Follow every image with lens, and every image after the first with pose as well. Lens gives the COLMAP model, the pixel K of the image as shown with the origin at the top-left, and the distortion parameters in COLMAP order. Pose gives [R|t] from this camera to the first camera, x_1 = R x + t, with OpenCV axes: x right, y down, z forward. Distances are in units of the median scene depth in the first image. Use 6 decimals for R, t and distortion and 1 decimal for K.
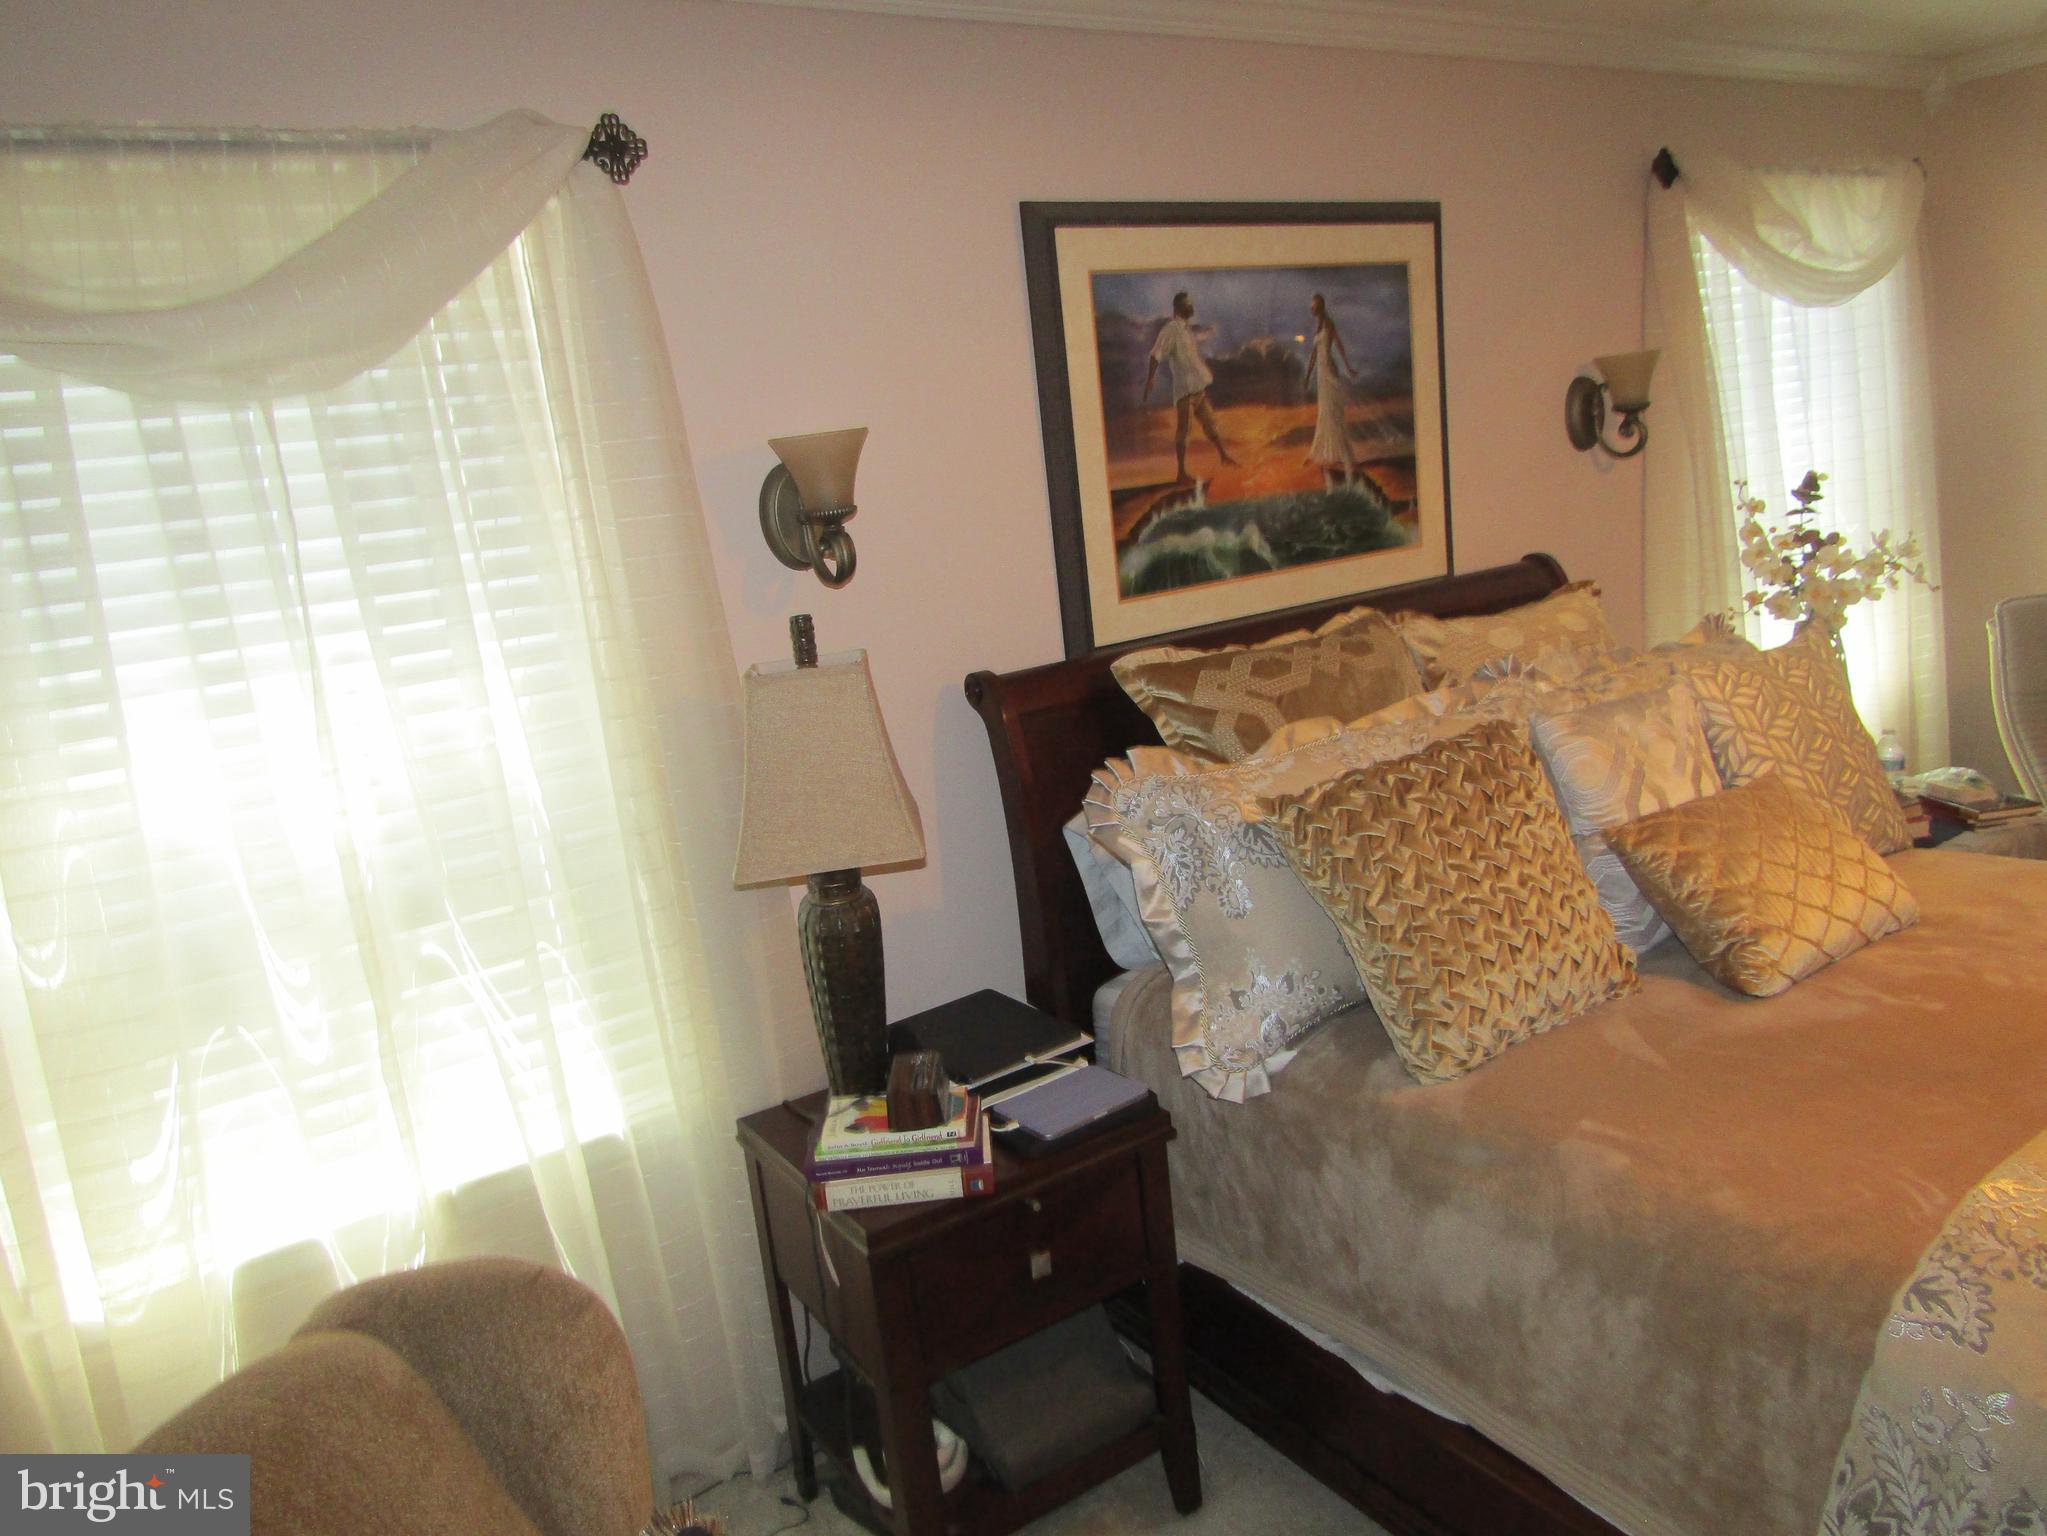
lens RADIAL K [[1452.5, 0, 1024.4], [0, 1452.5, 768.1], [0, 0, 1]] dist [-0.013692, 0.002294]
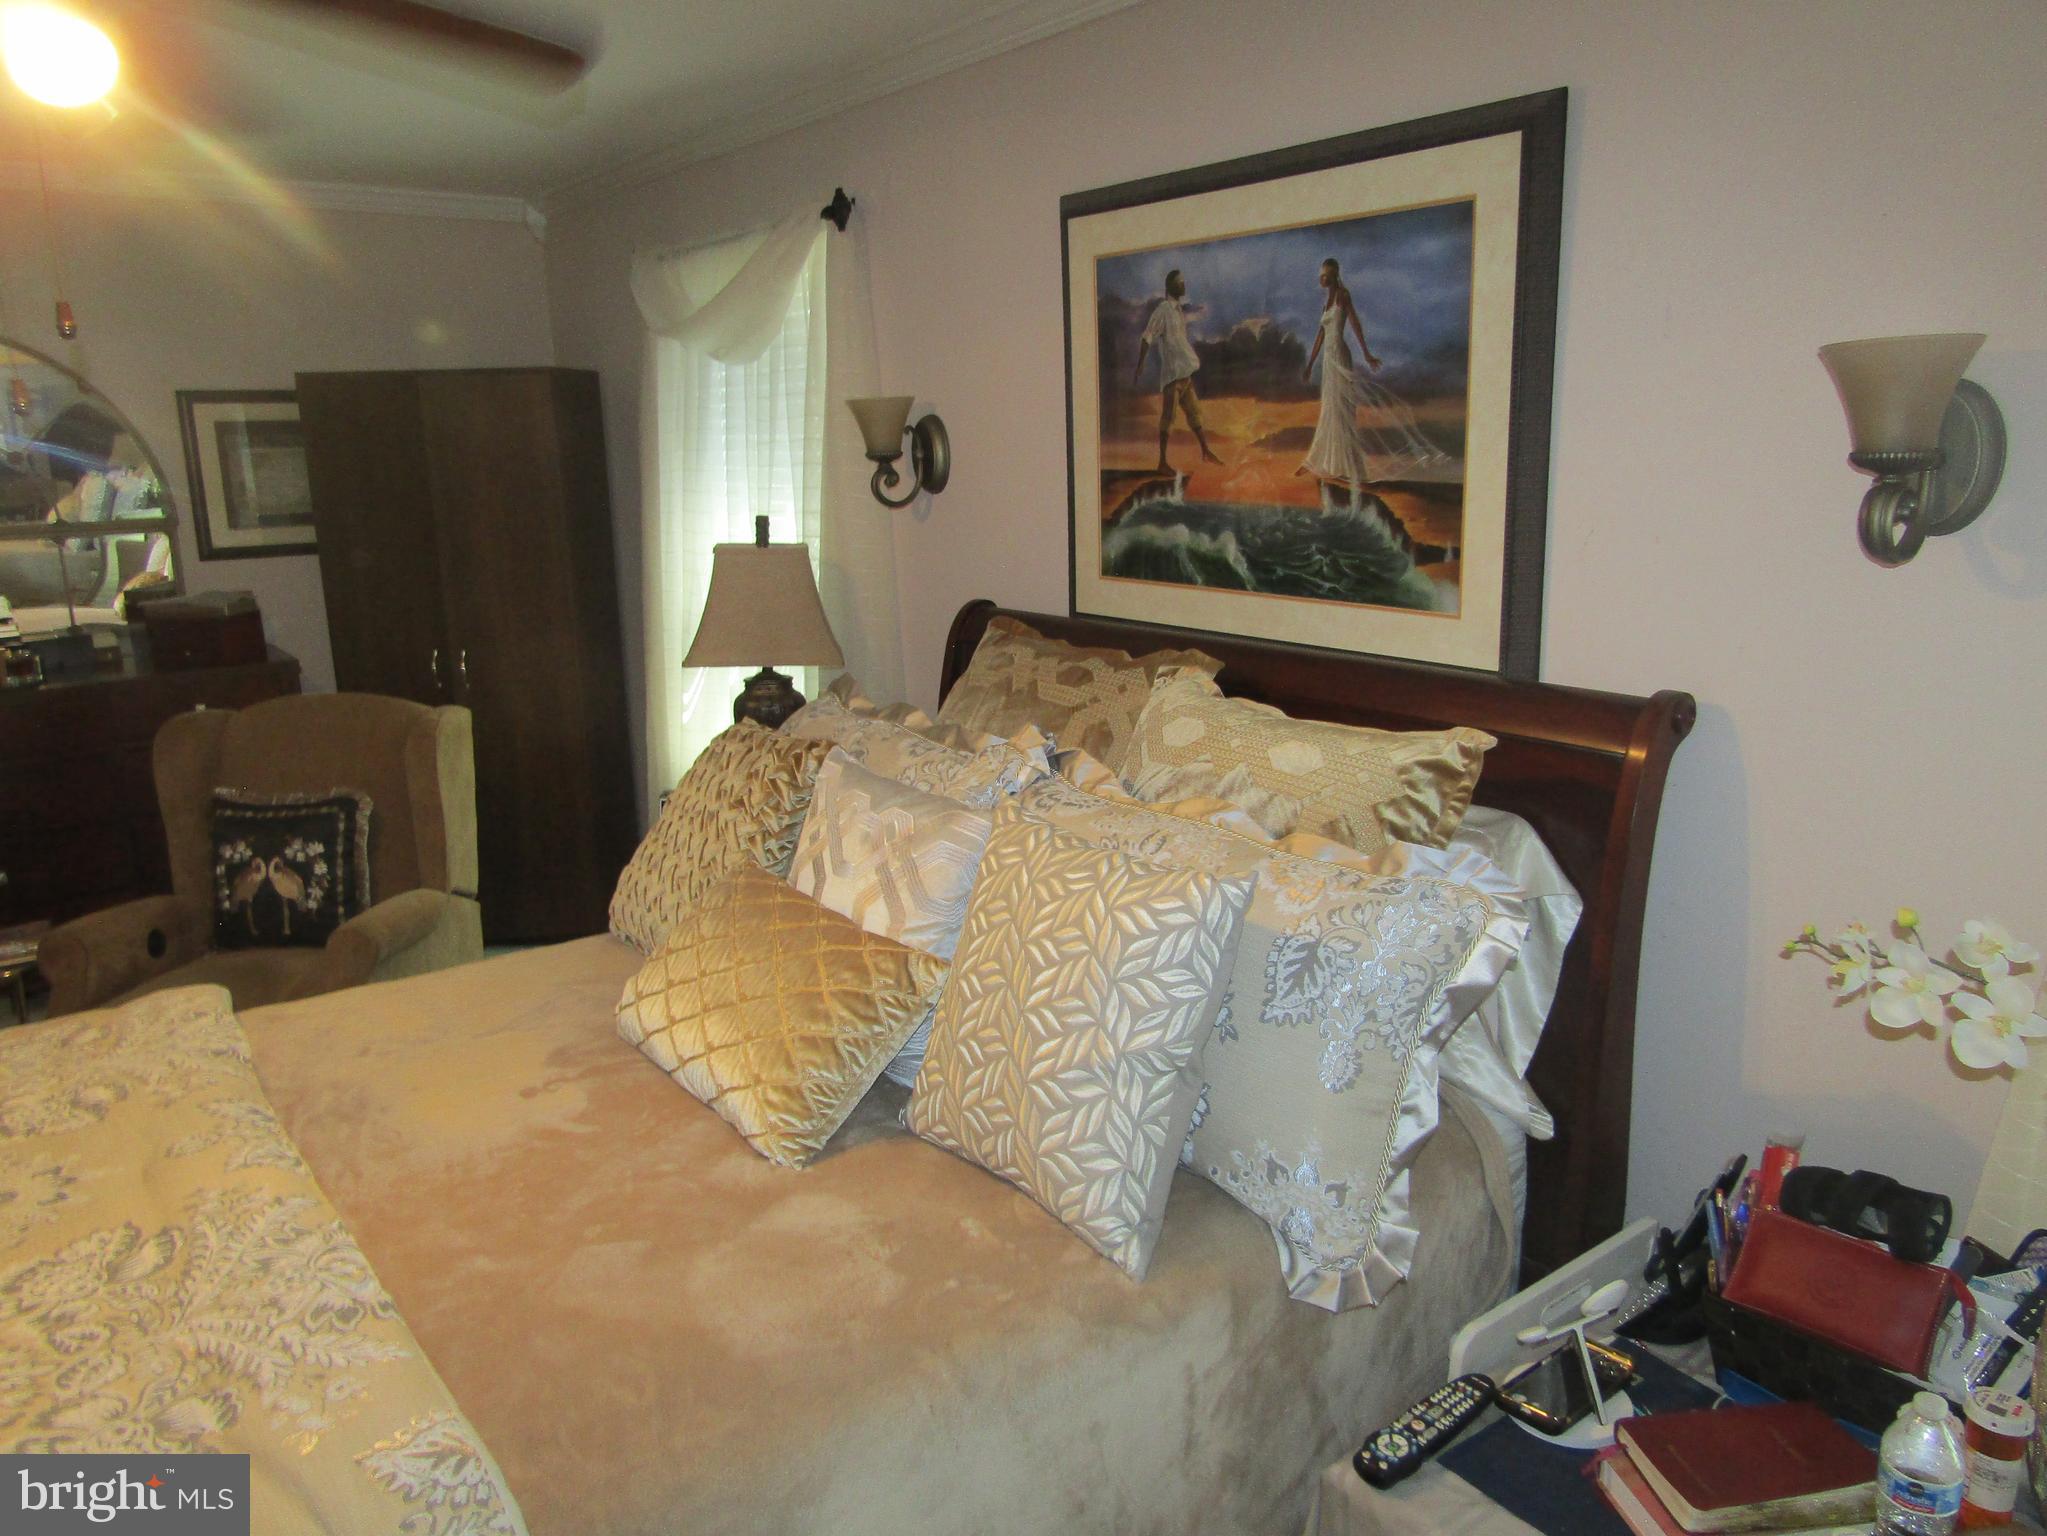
lens RADIAL K [[1452.5, 0, 1024.4], [0, 1452.5, 768.1], [0, 0, 1]] dist [-0.013692, 0.002294]
pose [[0.043914, 0.338050, -0.940103, 1.061562], [-0.192536, 0.926234, 0.324069, -0.306841], [0.980307, 0.166772, 0.105761, 0.837176]]
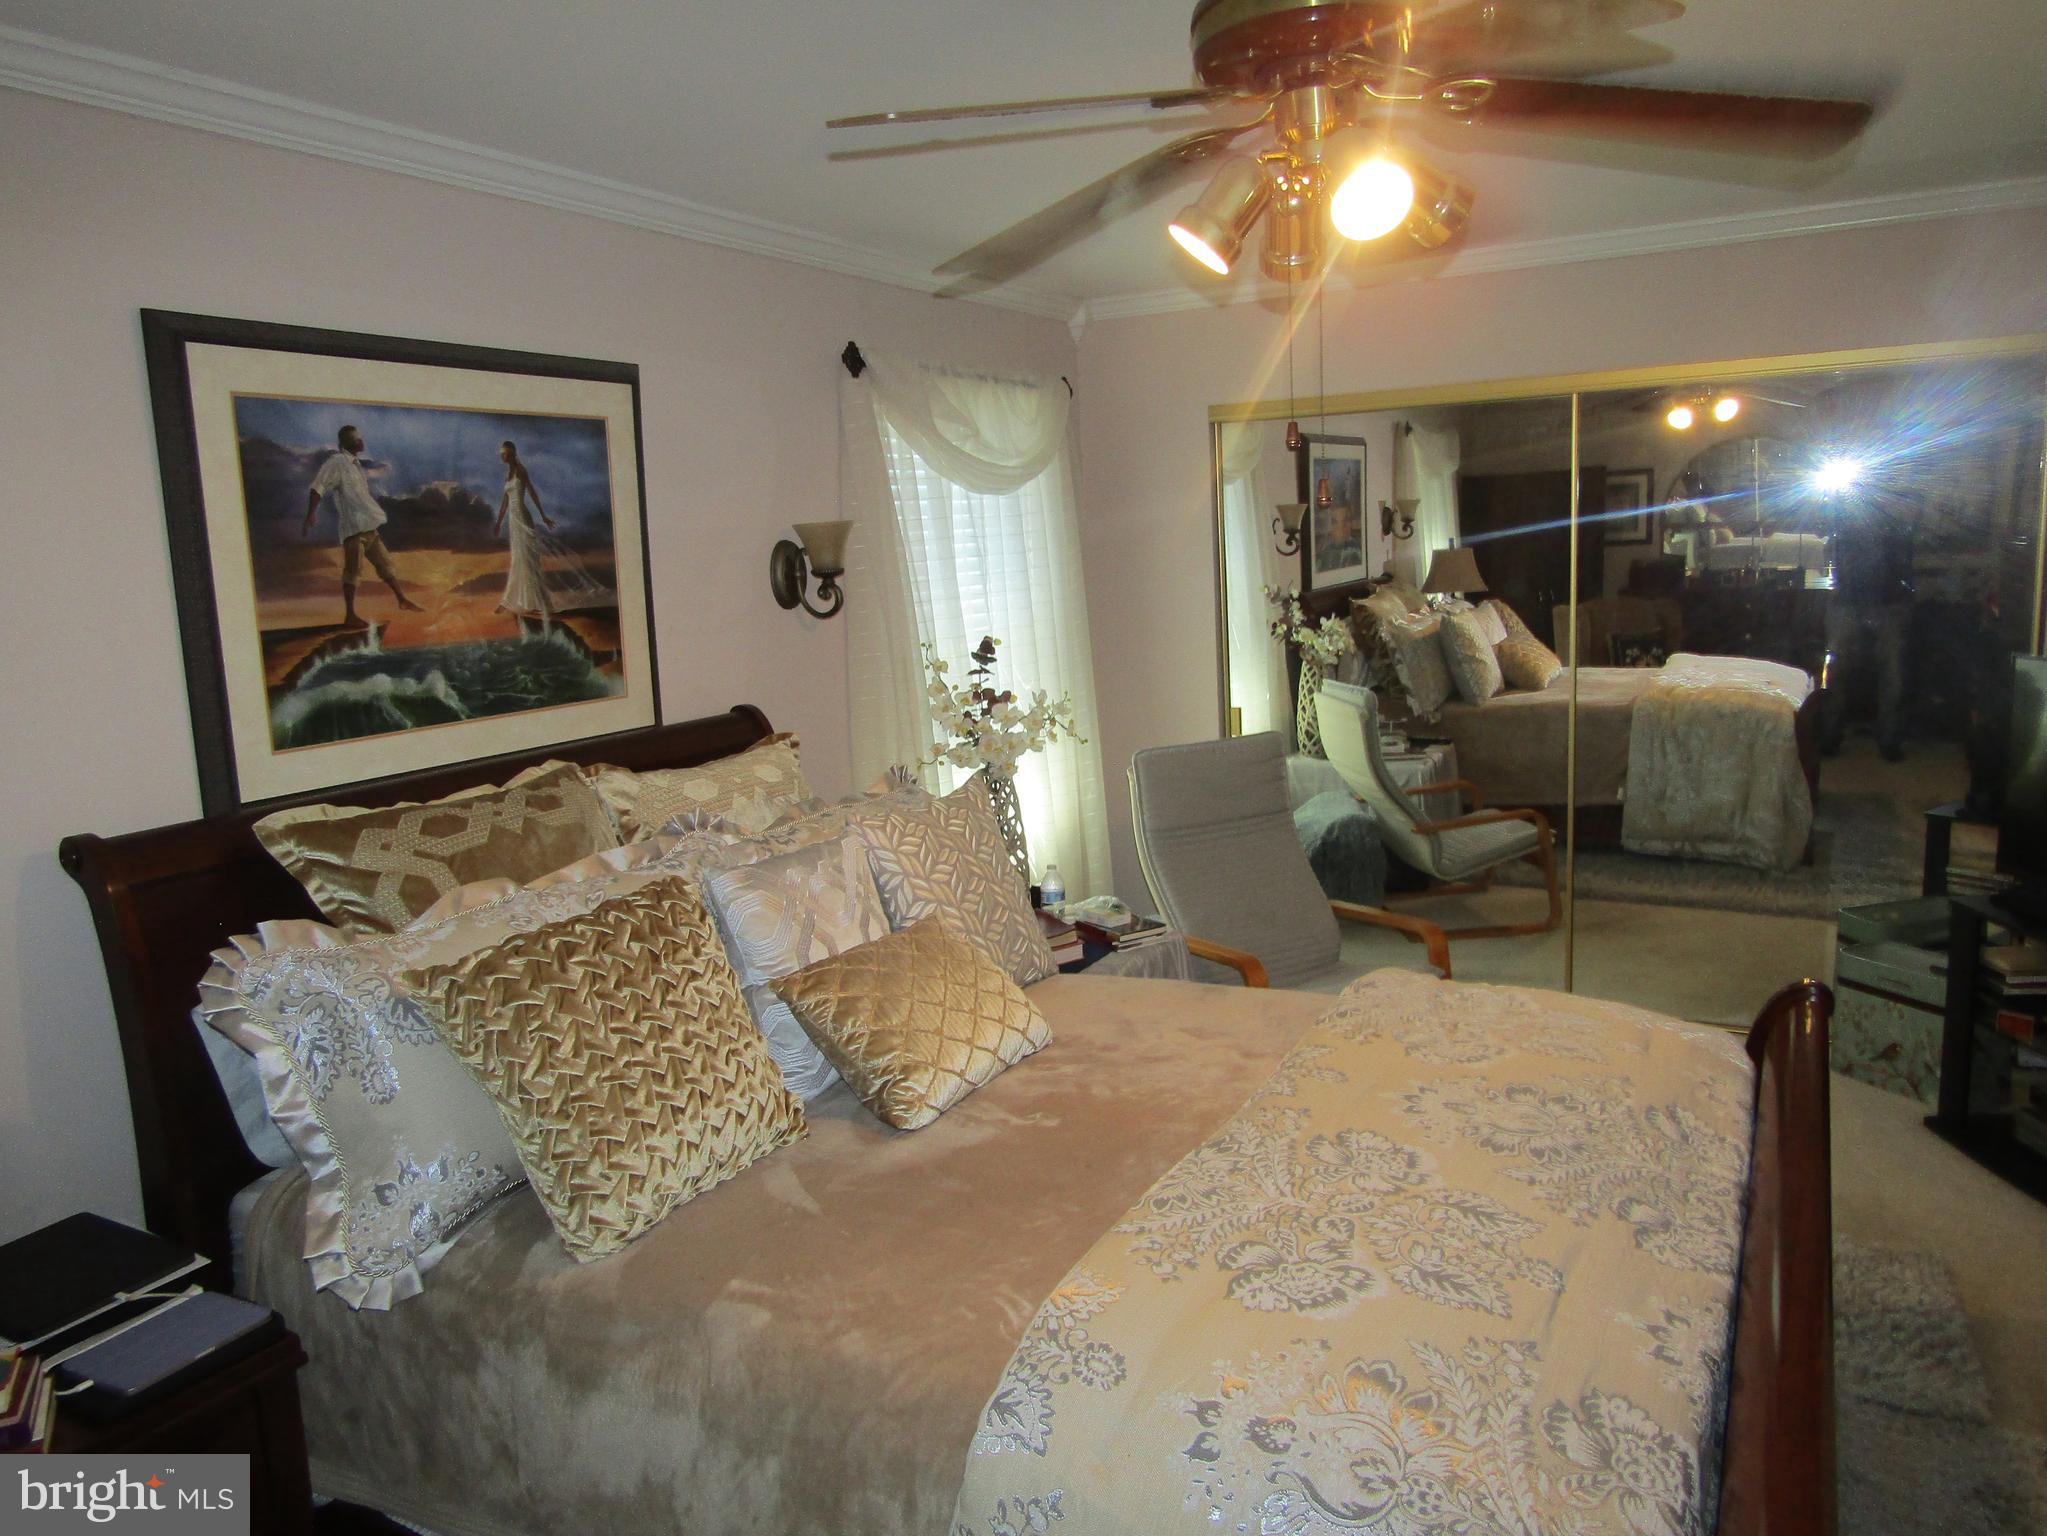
lens RADIAL K [[1452.5, 0, 1024.4], [0, 1452.5, 768.1], [0, 0, 1]] dist [-0.013692, 0.002294]
pose [[0.889063, 0.002235, 0.457779, 0.067170], [0.038725, 0.996037, -0.080071, -0.014643], [-0.456144, 0.088915, 0.885453, -0.010533]]
